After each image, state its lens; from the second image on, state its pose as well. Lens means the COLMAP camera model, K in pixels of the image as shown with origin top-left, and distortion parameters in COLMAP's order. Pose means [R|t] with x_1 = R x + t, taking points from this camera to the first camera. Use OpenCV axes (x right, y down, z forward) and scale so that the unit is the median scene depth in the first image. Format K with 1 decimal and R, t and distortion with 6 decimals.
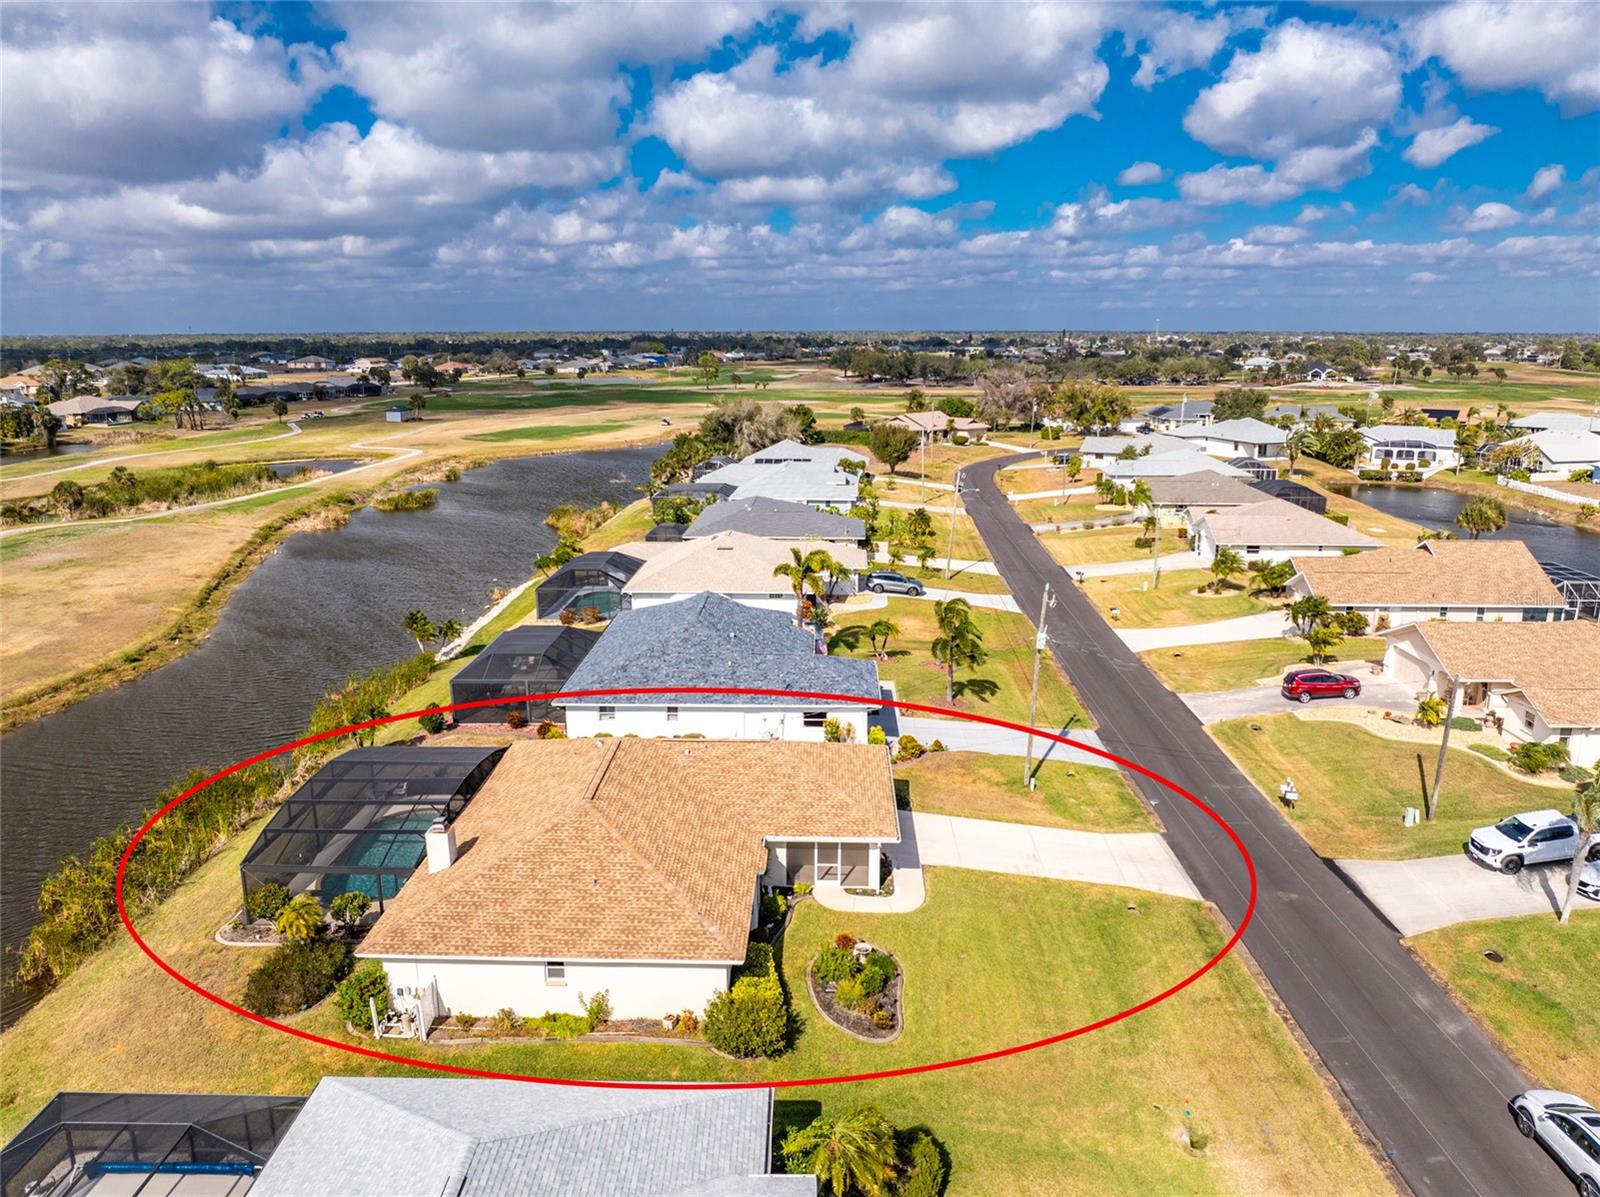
lens RADIAL K [[1127.2, 0, 807.6], [0, 1127.2, 598.7], [0, 0, 1]] dist [-0.044139, 0.000409]
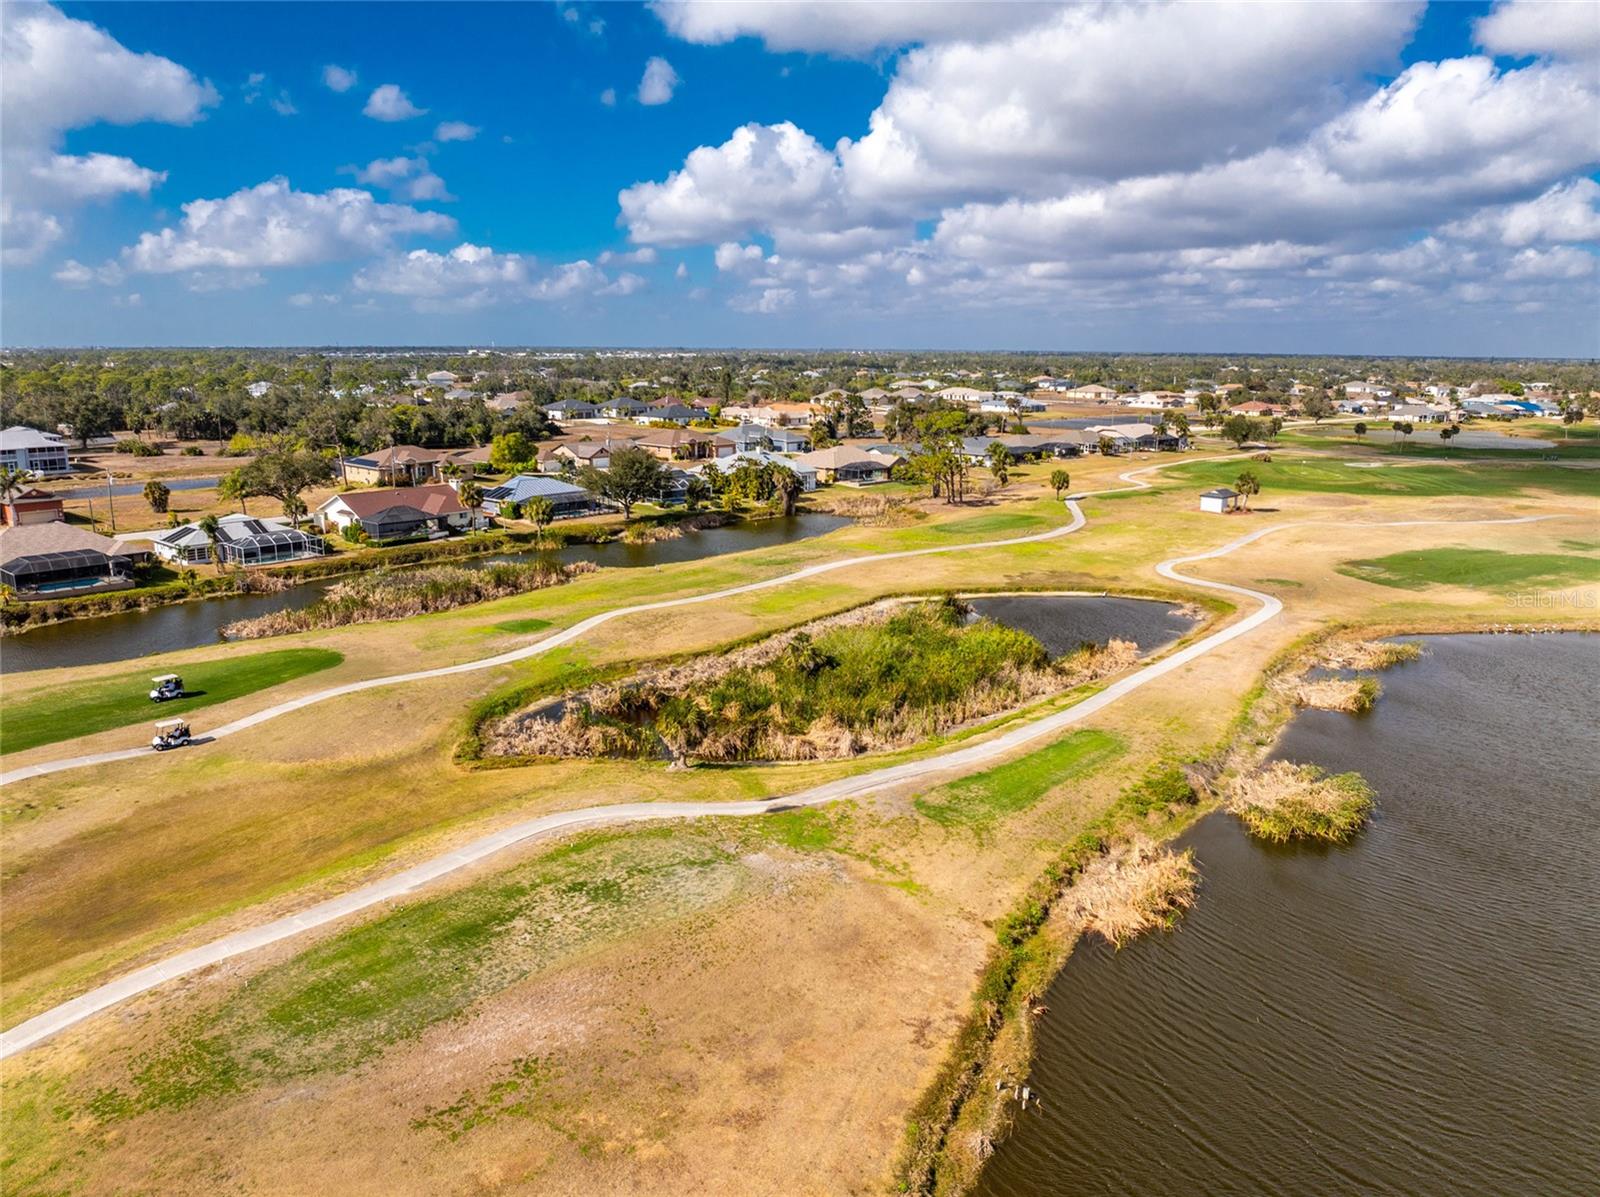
lens RADIAL K [[1127.2, 0, 807.6], [0, 1127.2, 598.7], [0, 0, 1]] dist [-0.044139, 0.000409]
pose [[0.797769, 0.128630, -0.589083, -0.168924], [-0.138235, 0.989976, 0.028963, -0.098907], [0.586904, 0.058326, 0.807553, 0.325979]]
